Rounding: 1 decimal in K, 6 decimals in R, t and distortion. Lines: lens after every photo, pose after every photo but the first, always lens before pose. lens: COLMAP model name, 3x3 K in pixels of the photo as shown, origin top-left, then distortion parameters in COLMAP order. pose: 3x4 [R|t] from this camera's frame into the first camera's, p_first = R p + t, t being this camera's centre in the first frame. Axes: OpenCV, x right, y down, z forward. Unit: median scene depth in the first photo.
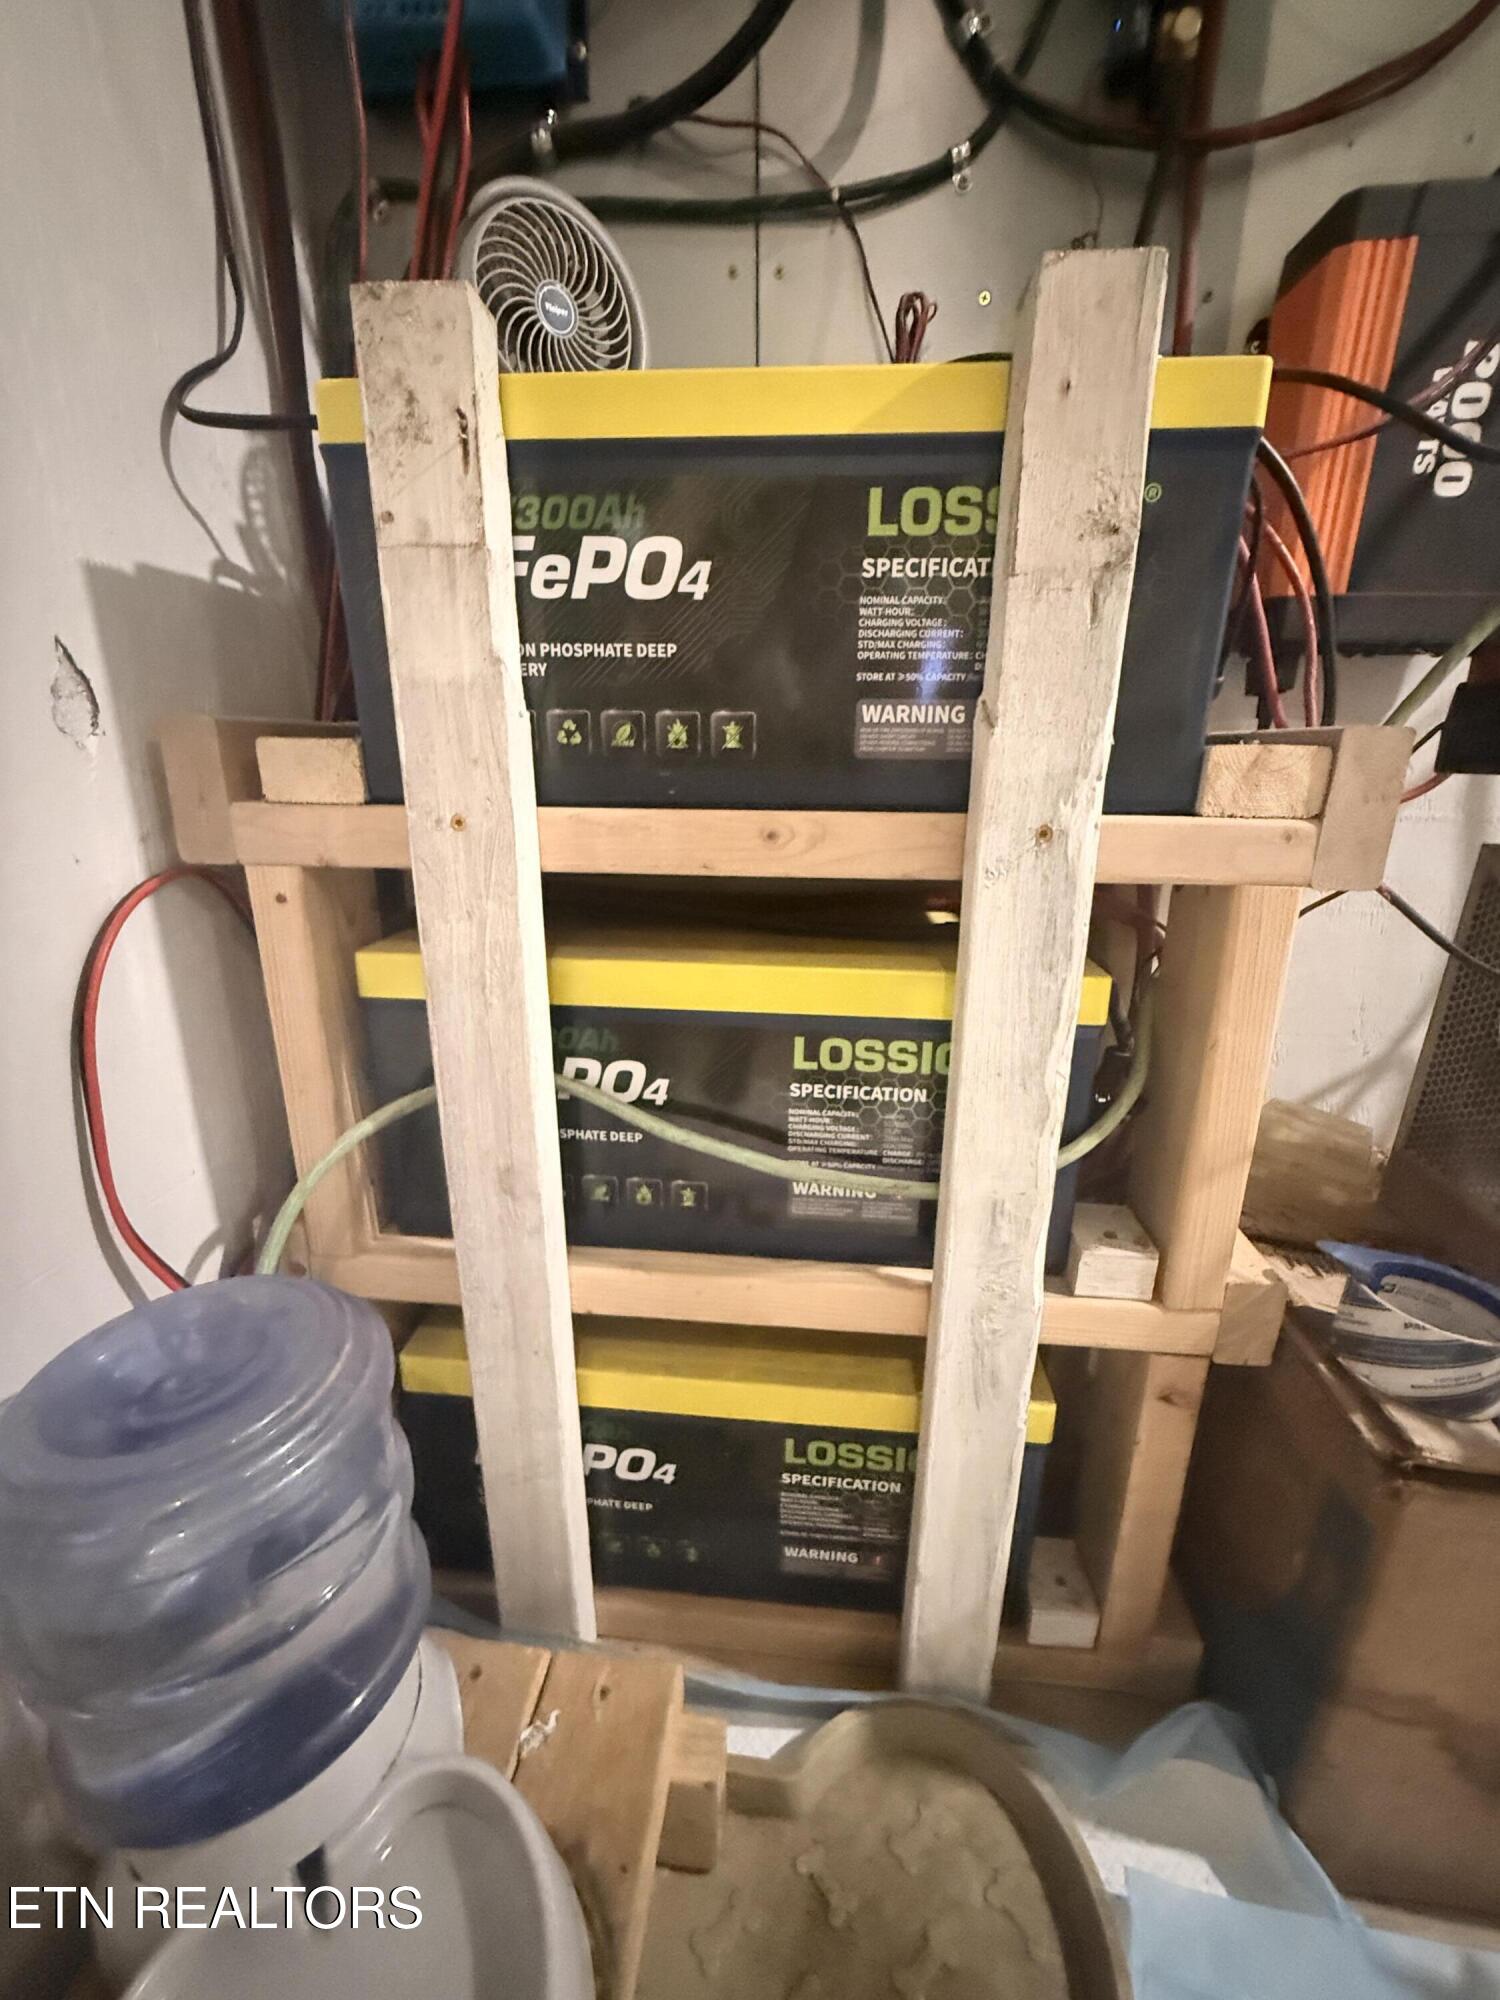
lens RADIAL K [[801.6, 0, 750.0], [0, 801.6, 1000.0], [0, 0, 1]] dist [-0.002708, -0.000375]
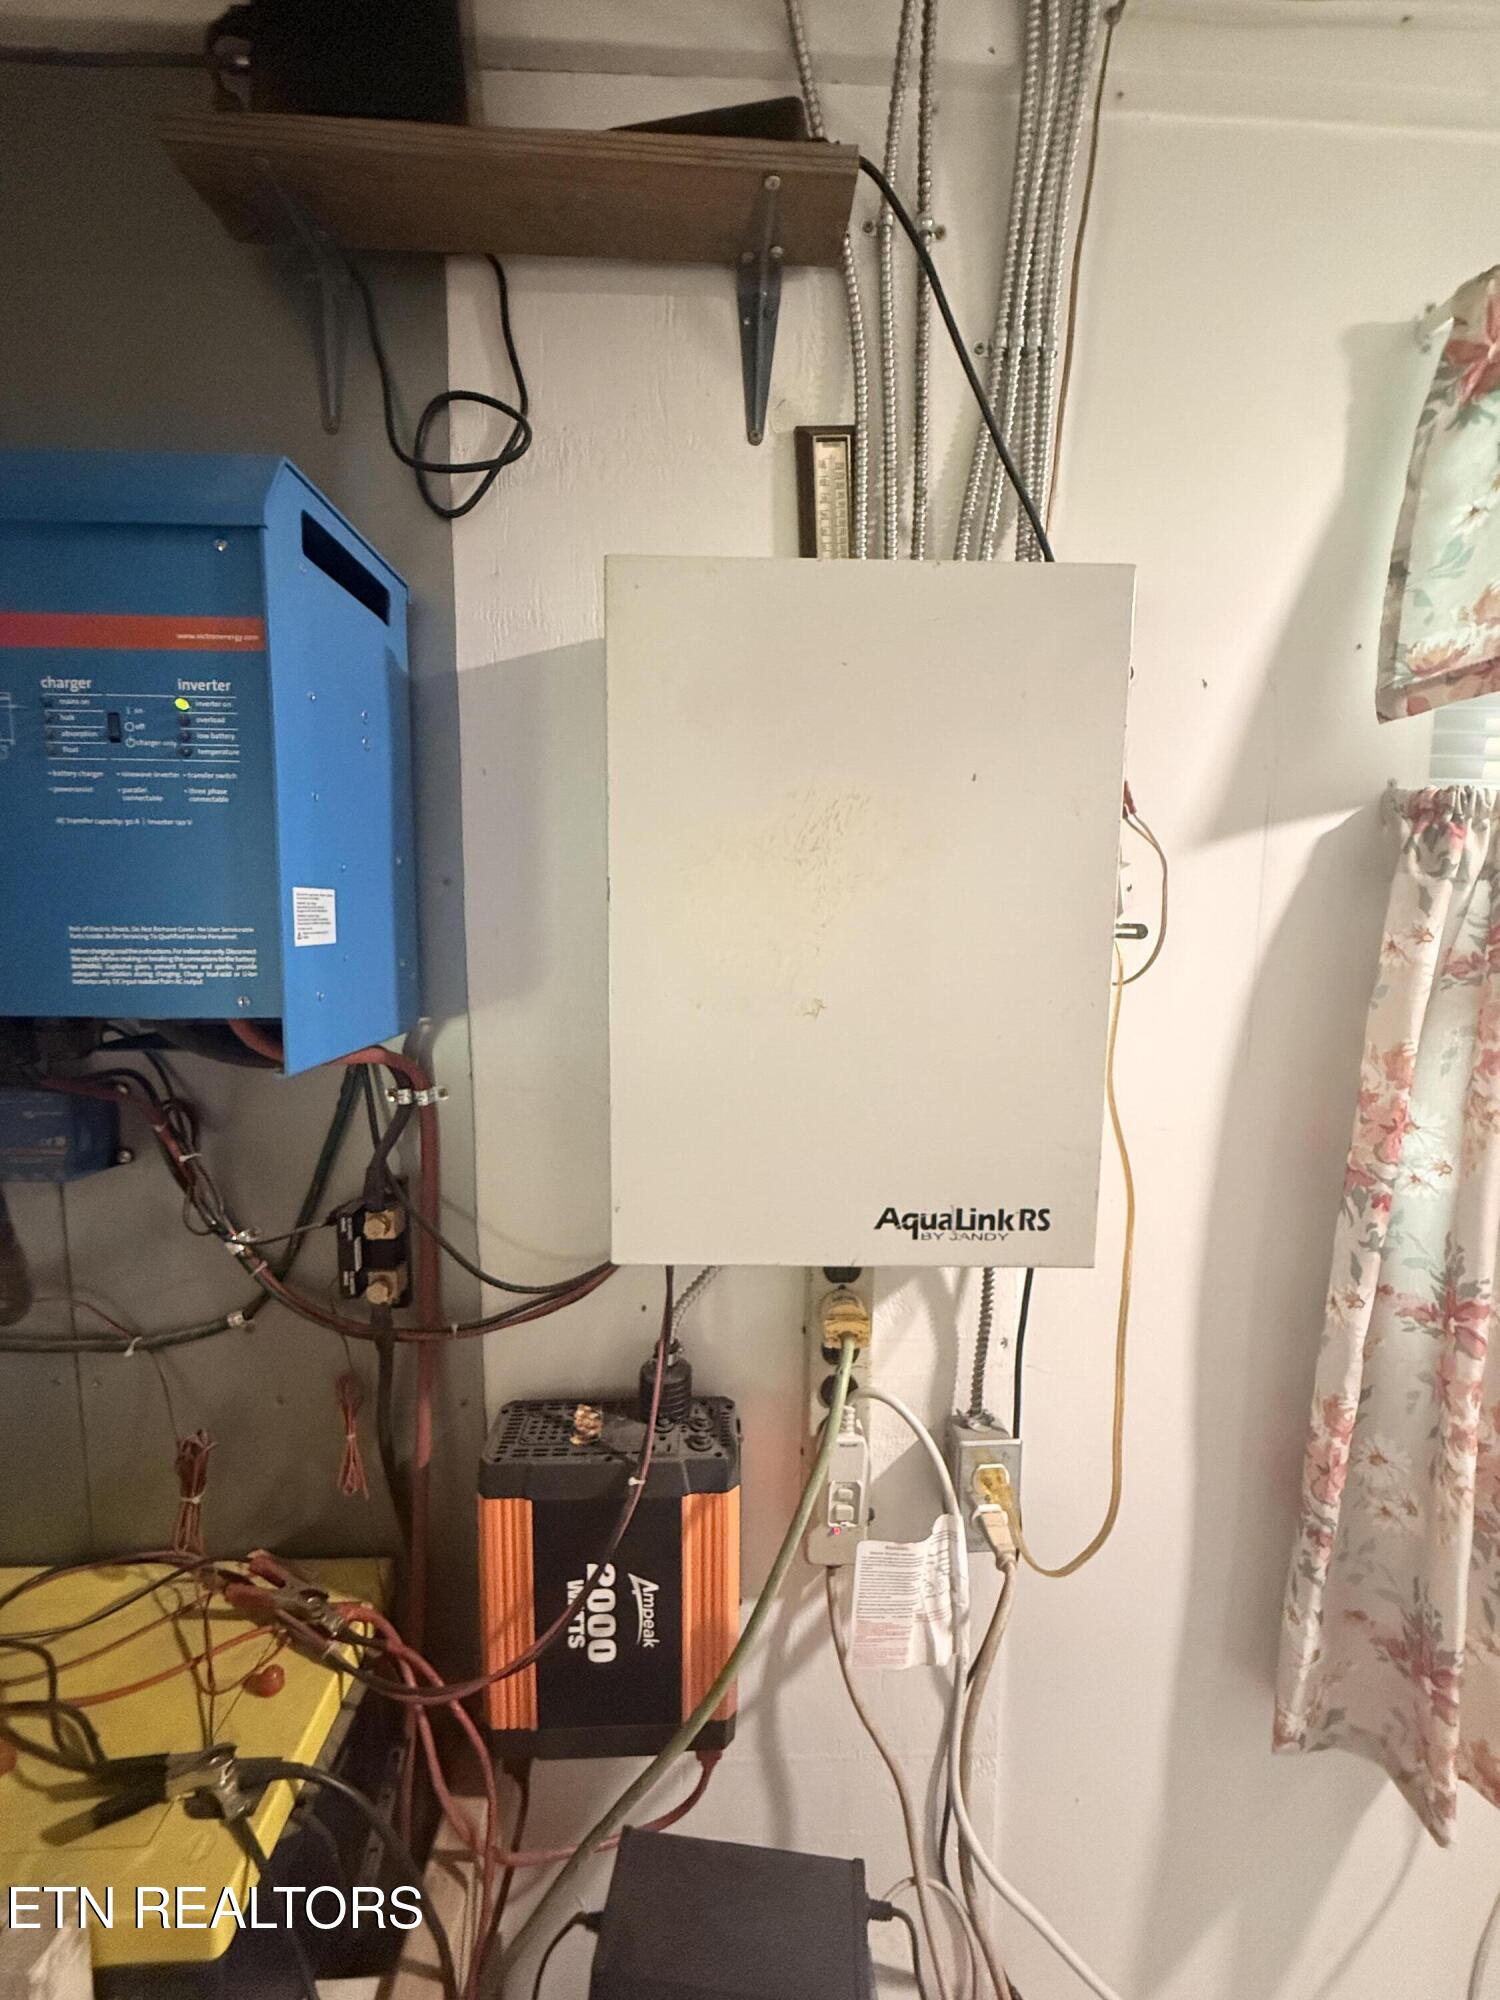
lens RADIAL K [[803.1, 0, 747.1], [0, 803.1, 999.8], [0, 0, 1]] dist [0.000709, -0.000534]
pose [[0.991296, -0.011678, 0.131132, 0.990674], [0.037322, 0.980122, -0.194851, -1.434510], [-0.126250, 0.198050, 0.972027, -0.427395]]
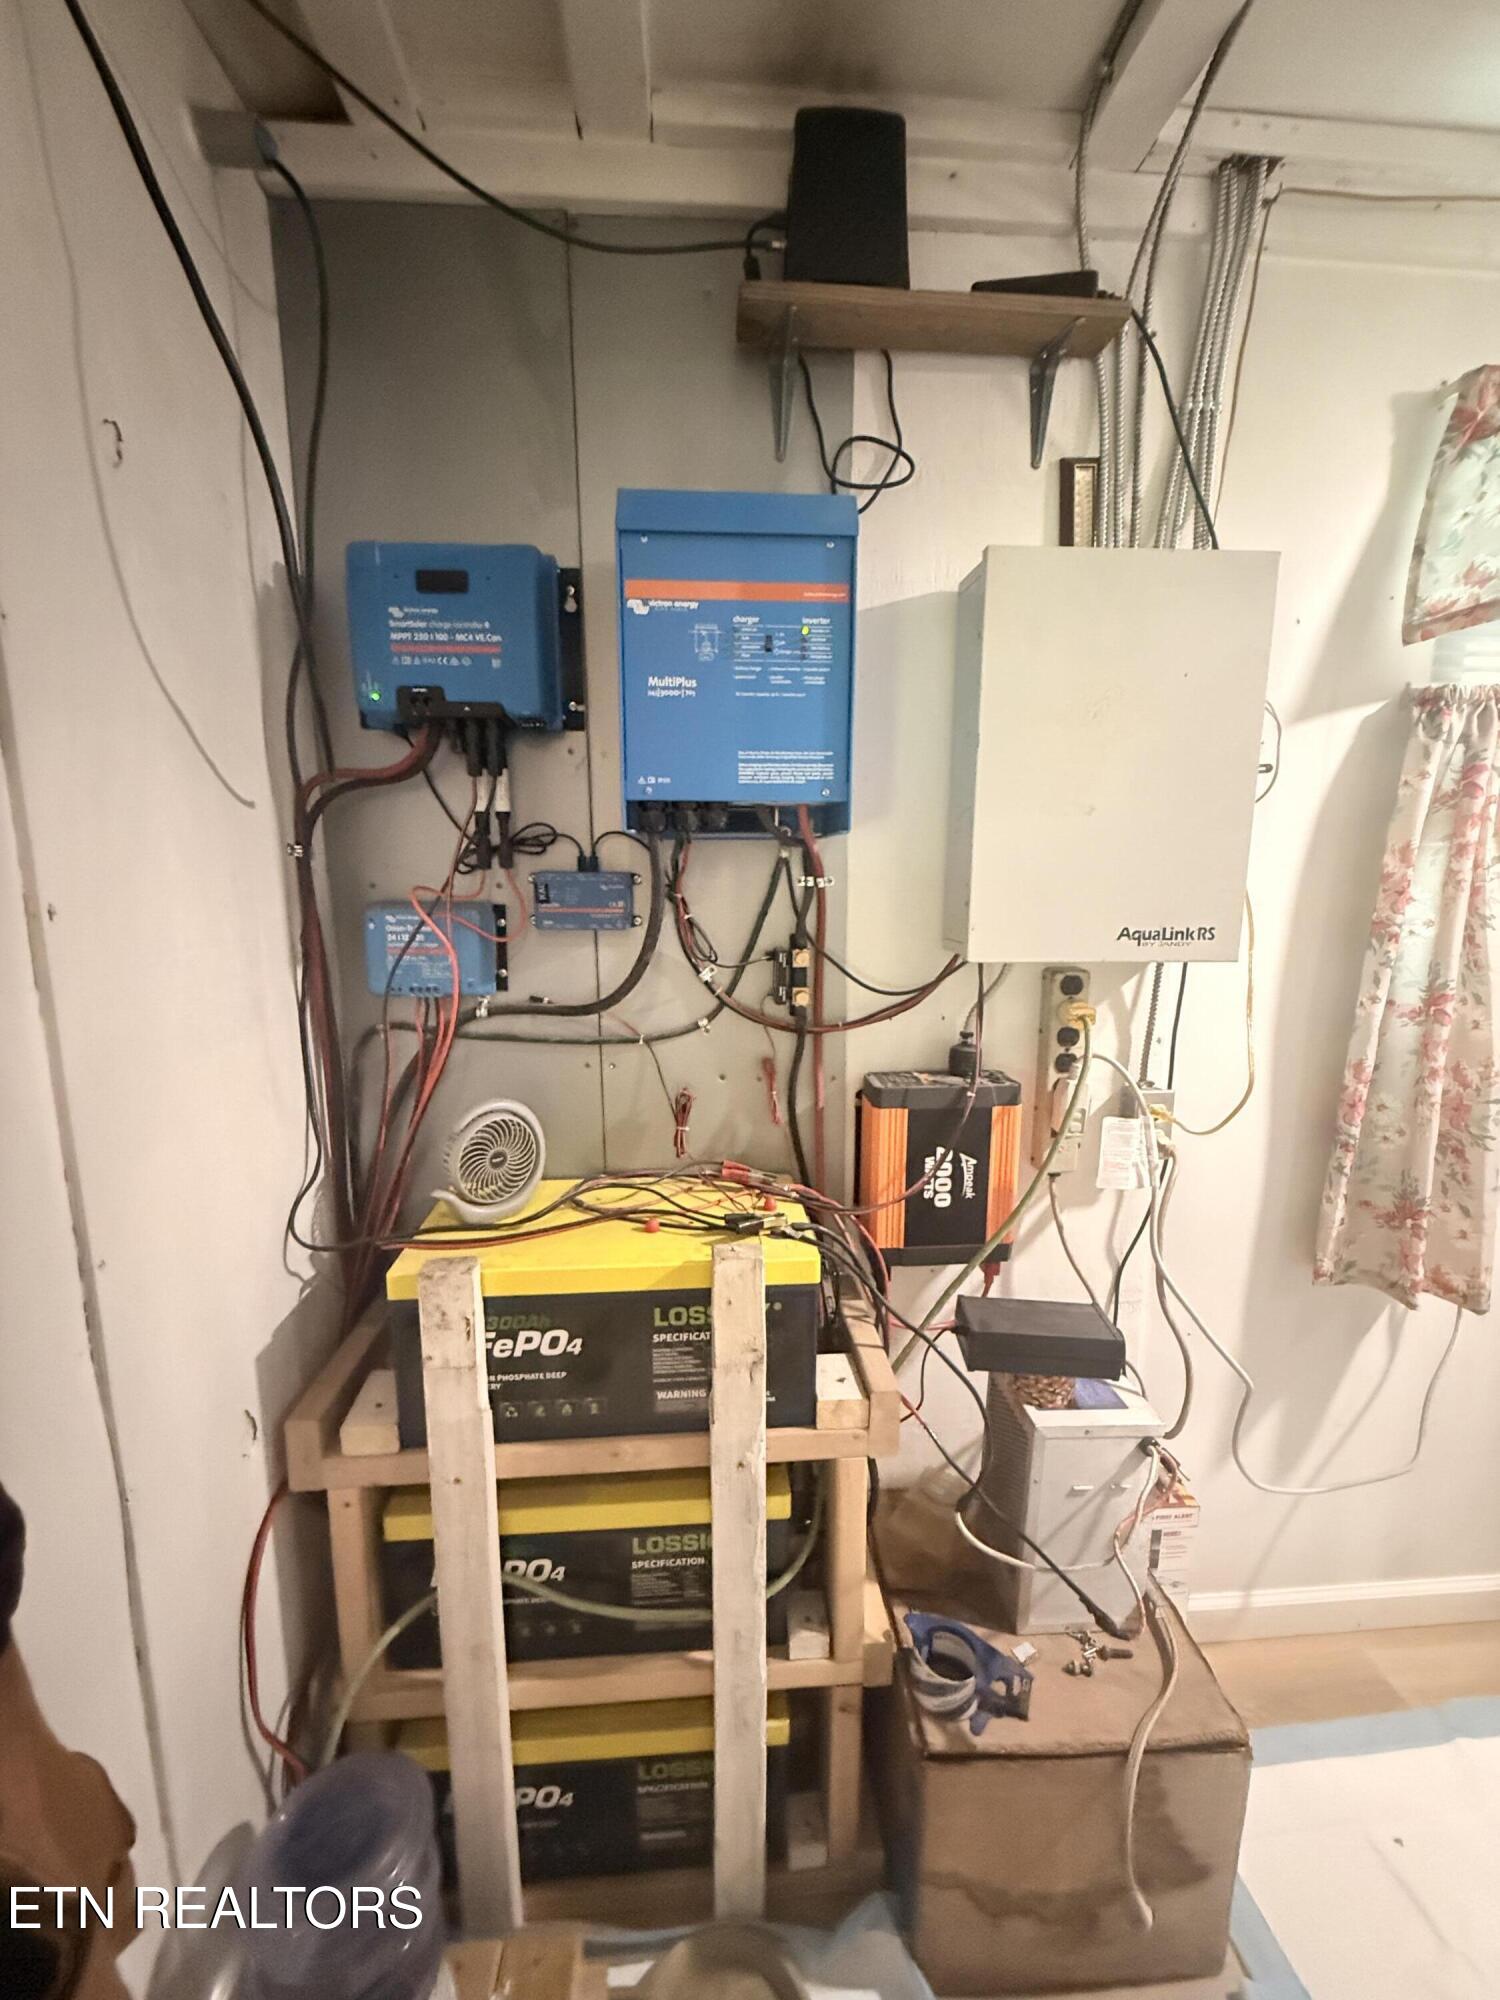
lens RADIAL K [[803.1, 0, 747.1], [0, 803.1, 999.8], [0, 0, 1]] dist [0.000709, -0.000534]
pose [[0.986350, -0.033477, 0.161226, 0.059363], [0.055195, 0.989688, -0.132177, -0.959072], [-0.155138, 0.139272, 0.978026, -1.085629]]
